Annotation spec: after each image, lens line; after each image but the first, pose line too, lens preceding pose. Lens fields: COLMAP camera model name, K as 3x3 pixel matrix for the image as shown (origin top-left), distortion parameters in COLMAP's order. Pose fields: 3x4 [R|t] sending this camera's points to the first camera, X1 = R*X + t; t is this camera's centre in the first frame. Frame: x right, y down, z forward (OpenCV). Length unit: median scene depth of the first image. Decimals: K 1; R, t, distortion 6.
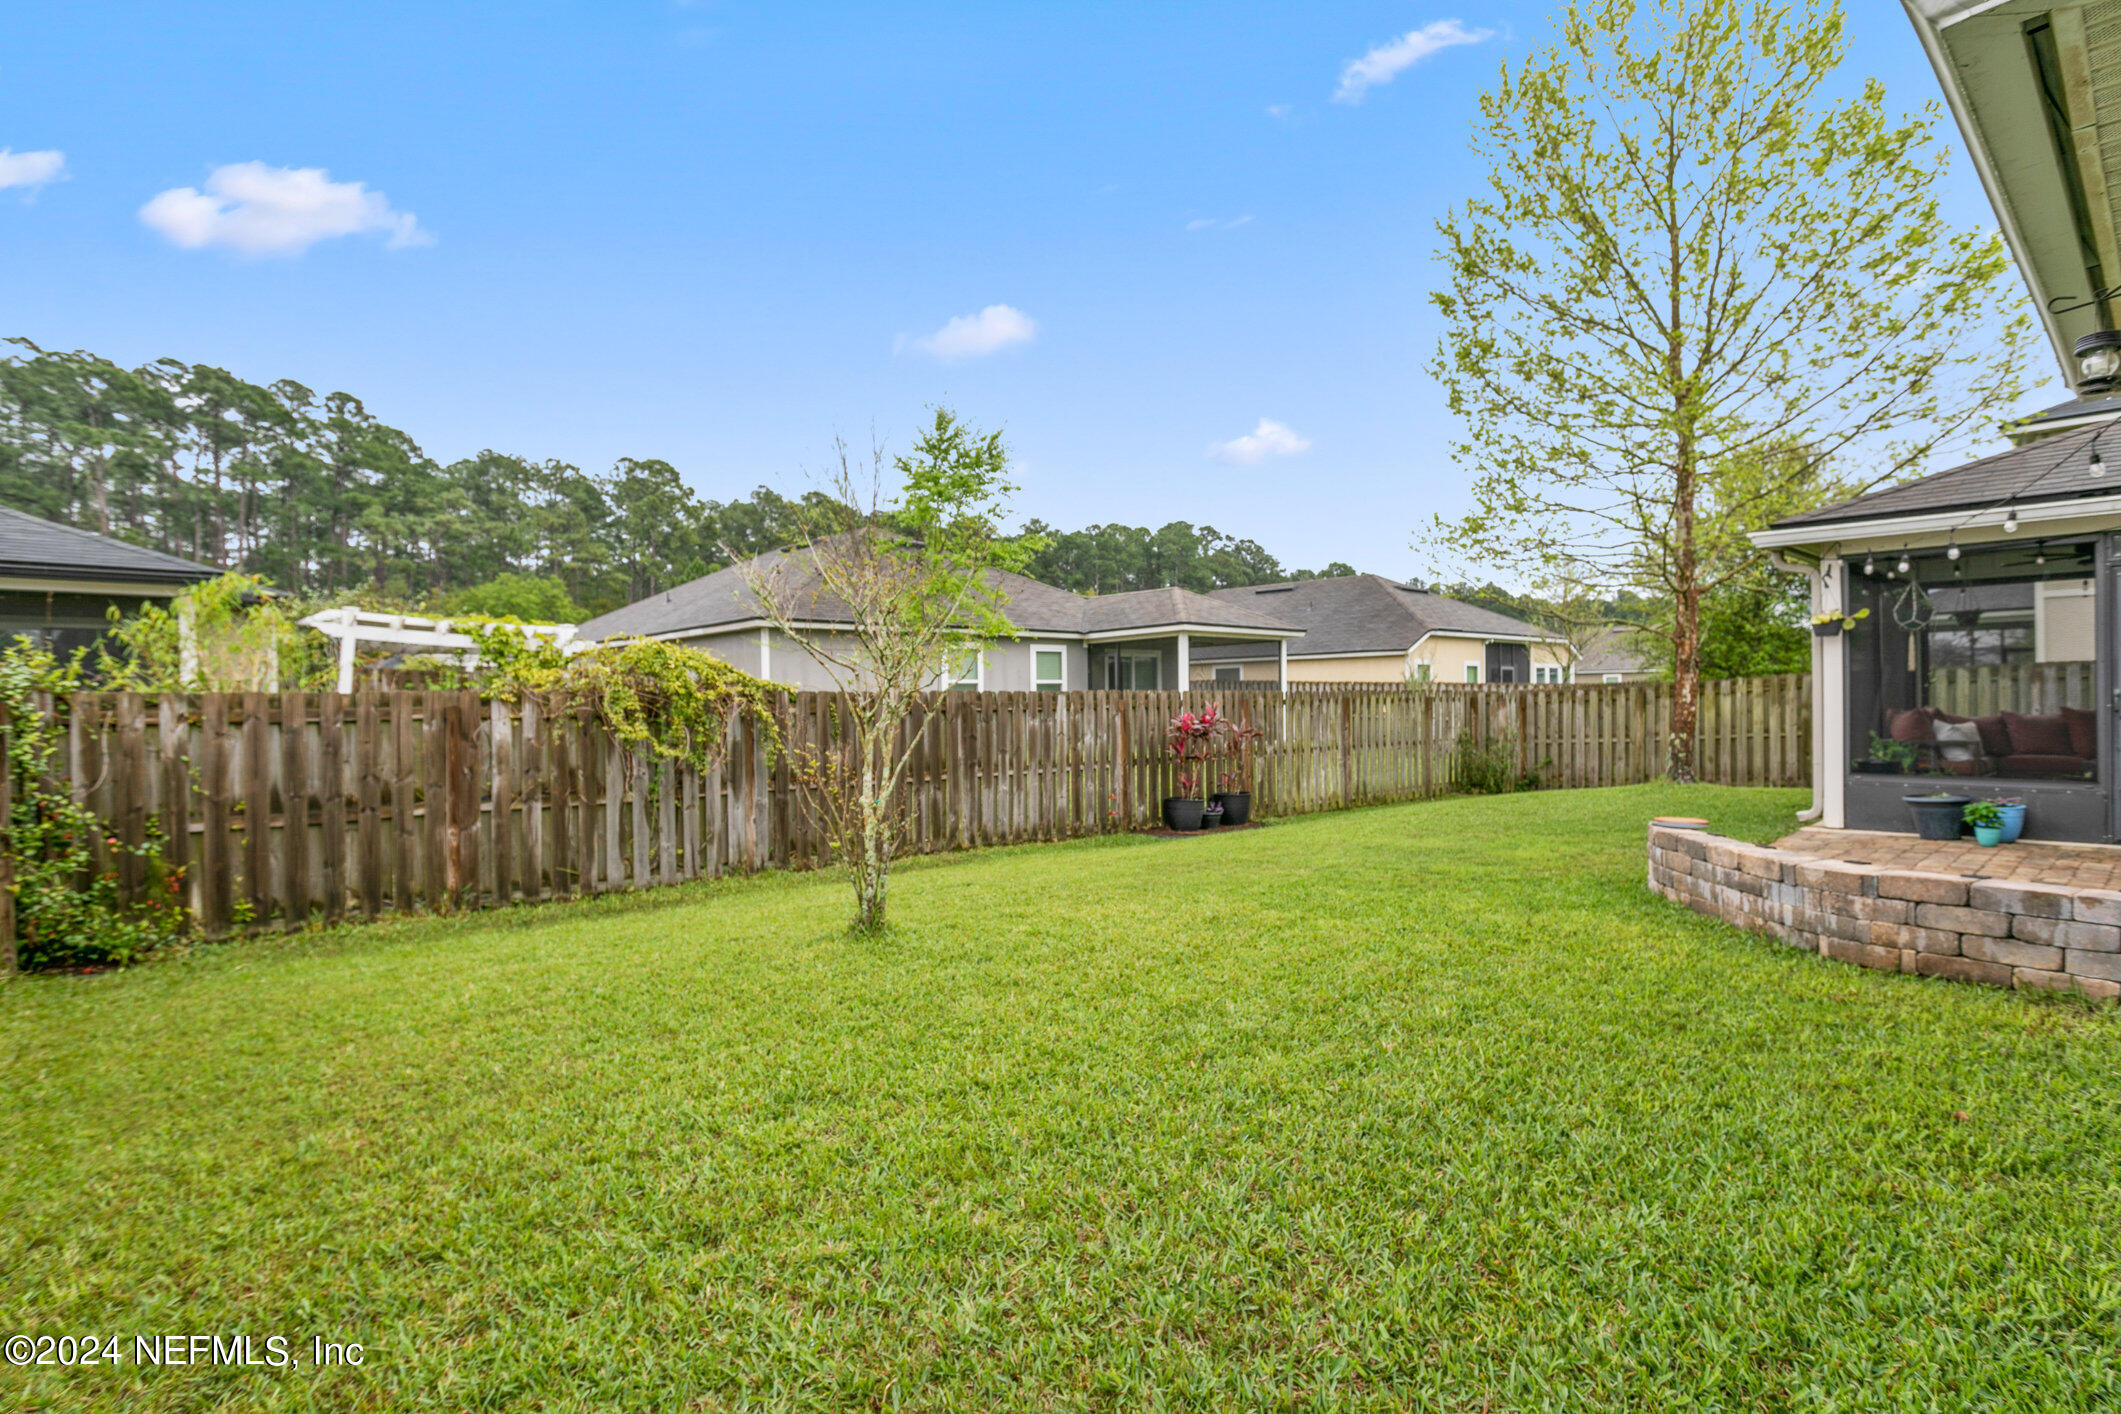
lens RADIAL K [[1022.2, 0, 1060.5], [0, 1022.2, 707.0], [0, 0, 1]] dist [-0.002213, 0.000126]
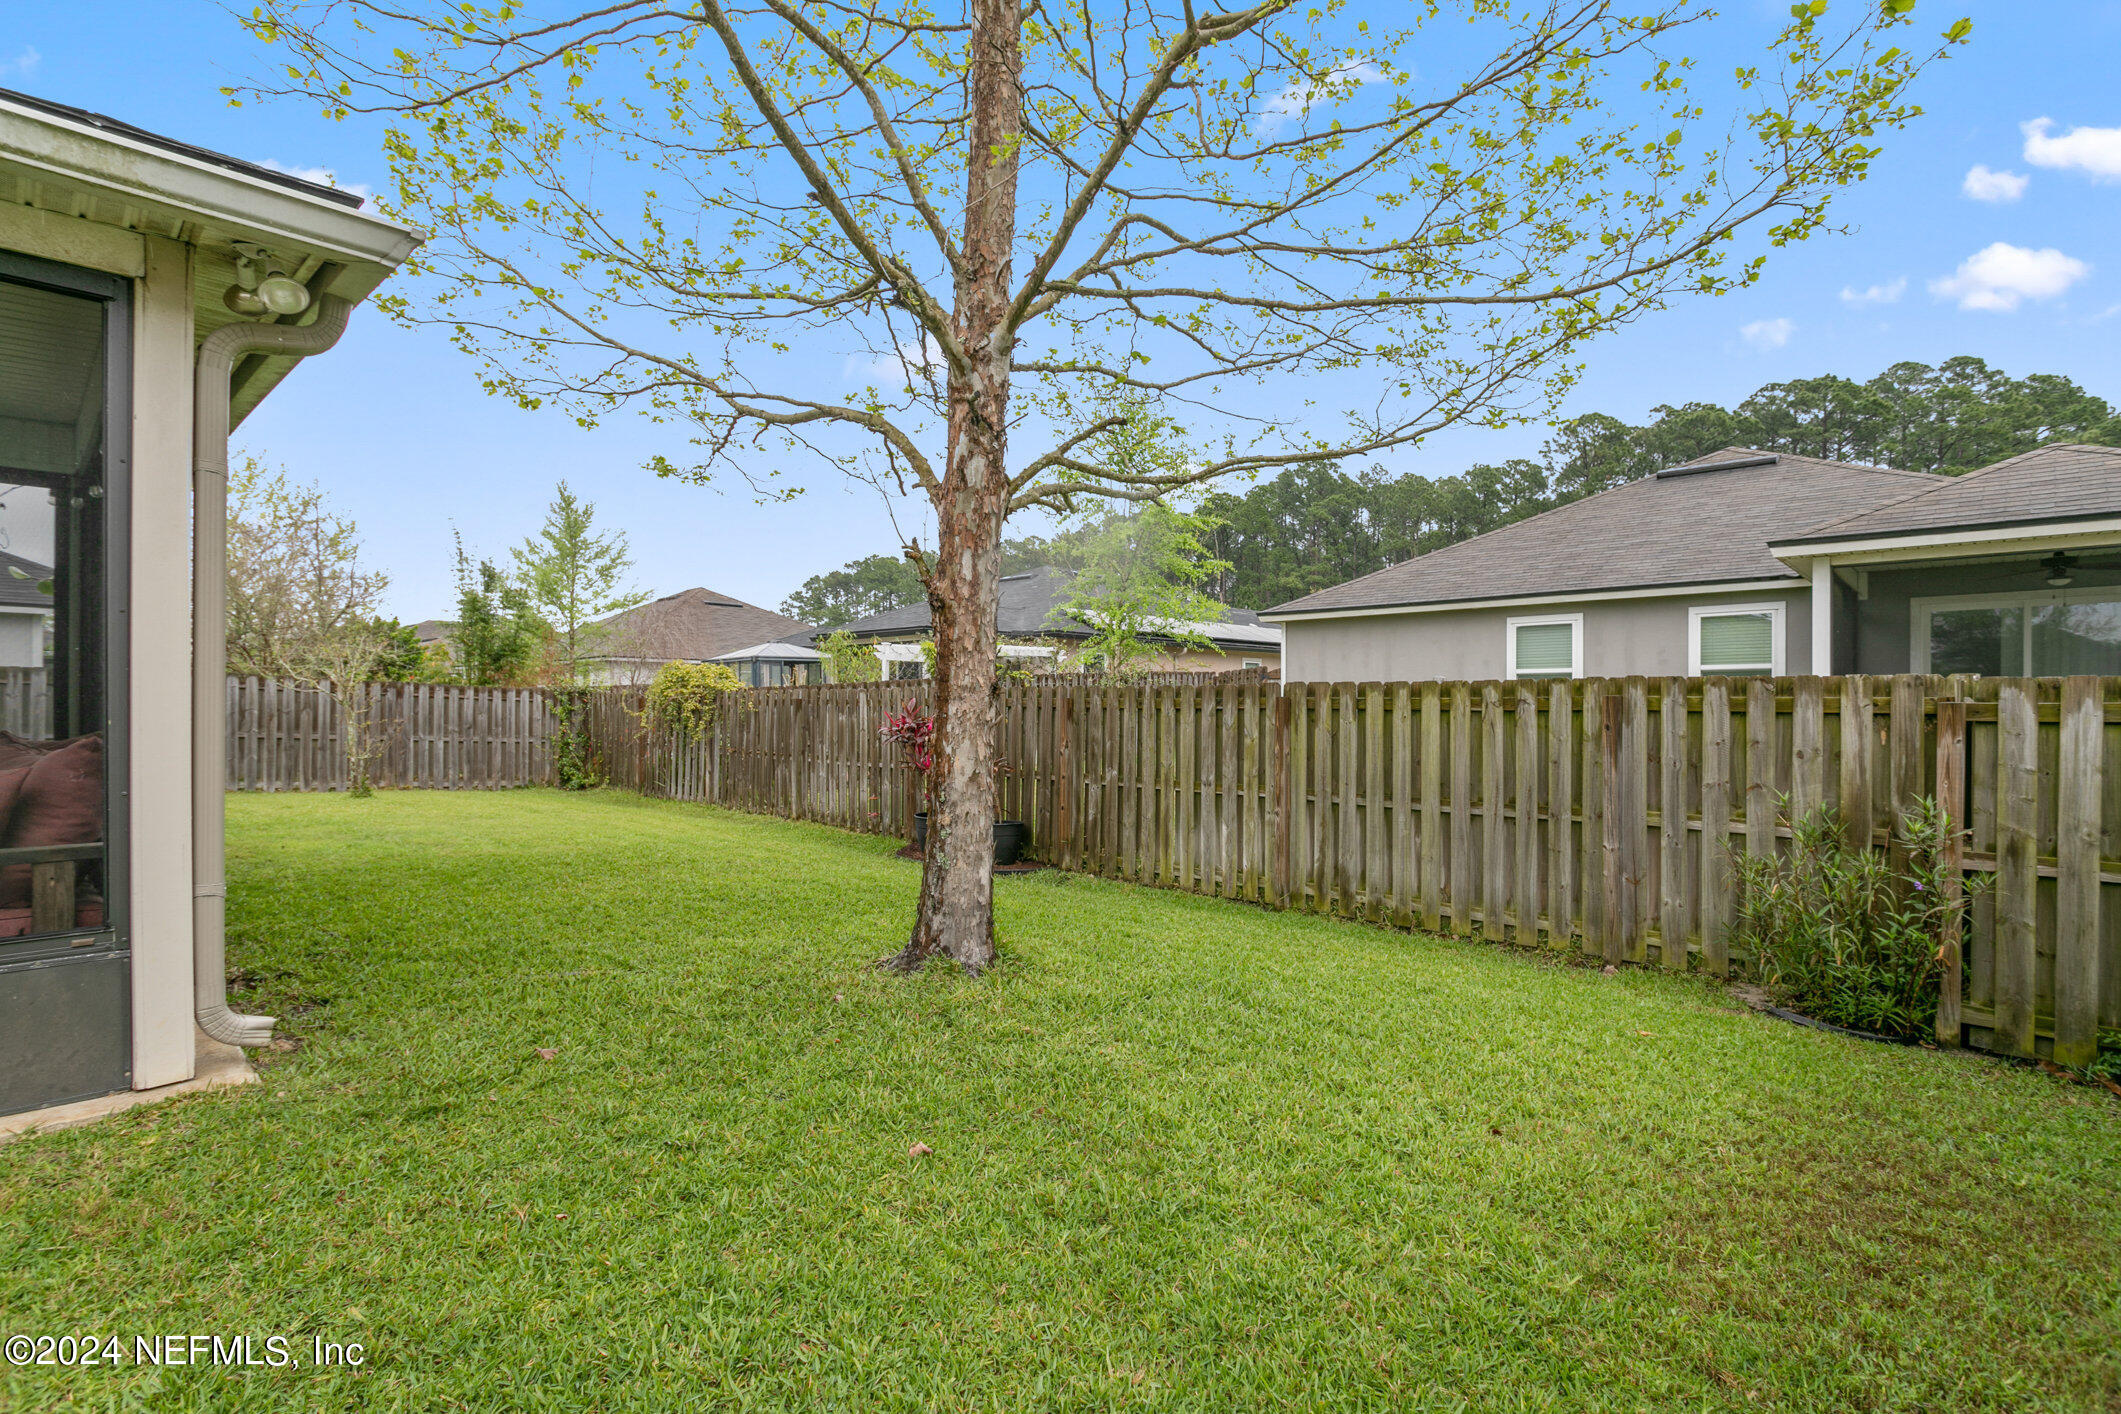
lens RADIAL K [[1003.9, 0, 1054.2], [0, 1003.9, 708.8], [0, 0, 1]] dist [-0.000902, 0.000125]
pose [[0.089780, 0.016863, -0.995819, 0.946738], [-0.009525, 0.999825, 0.016072, -0.012310], [0.995916, 0.008042, 0.089925, 1.008756]]
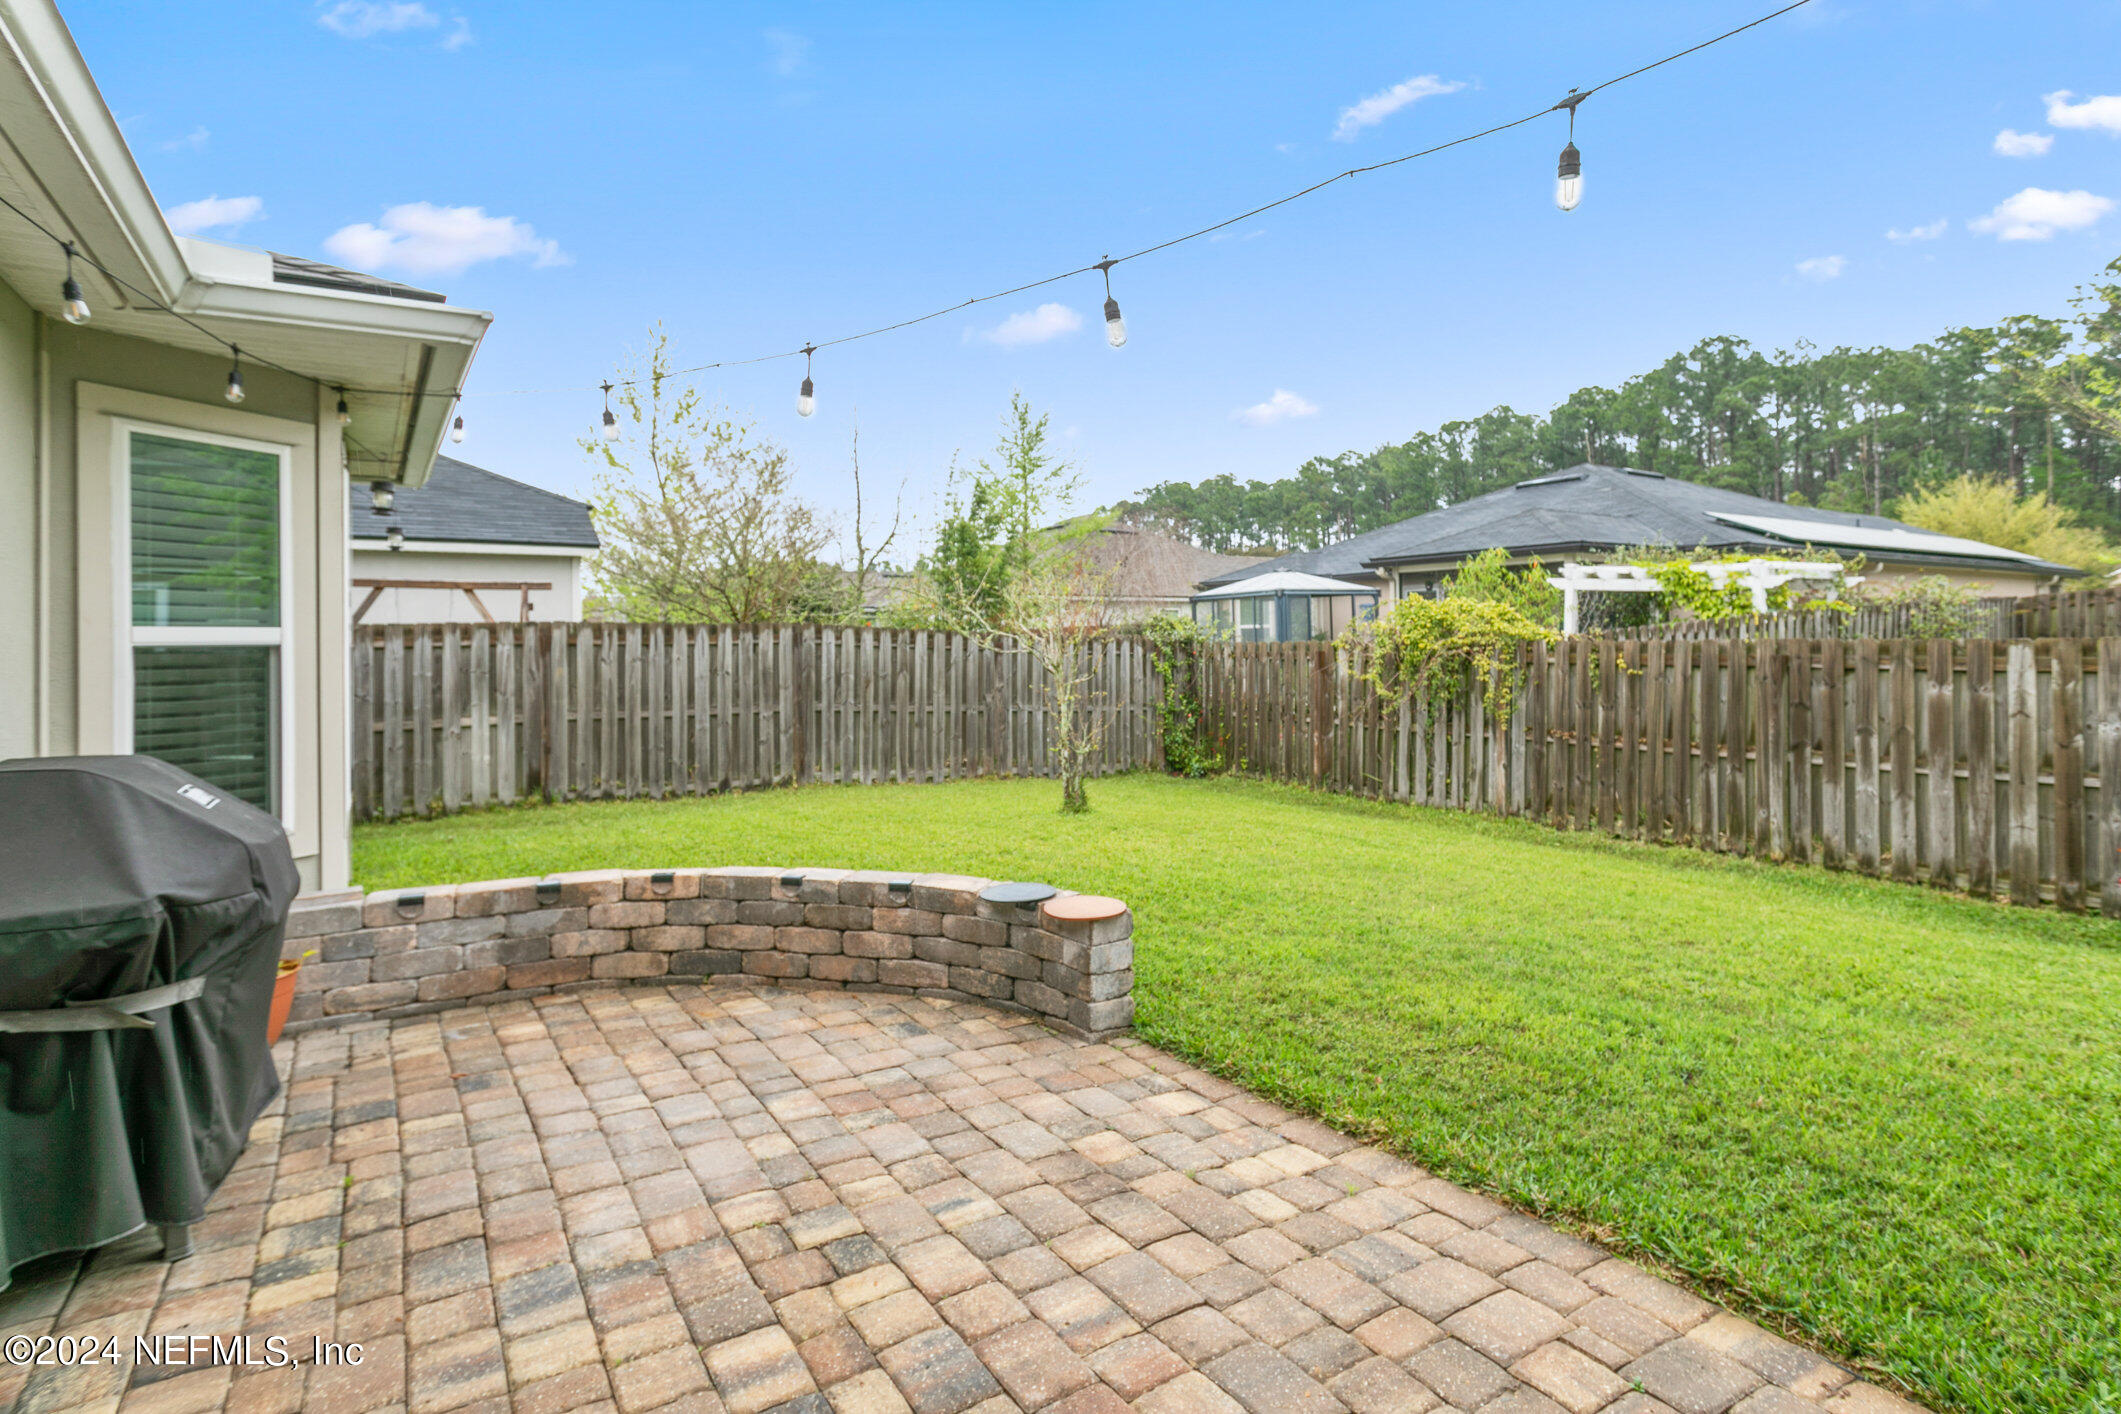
lens RADIAL K [[1064.2, 0, 1070.7], [0, 1064.2, 634.4], [0, 0, 1]] dist [-0.002329, 0.000729]
pose [[-0.137730, 0.007767, -0.990439, 0.594420], [0.005819, 0.999958, 0.007033, -0.022685], [0.990453, -0.004795, -0.137770, 0.516930]]
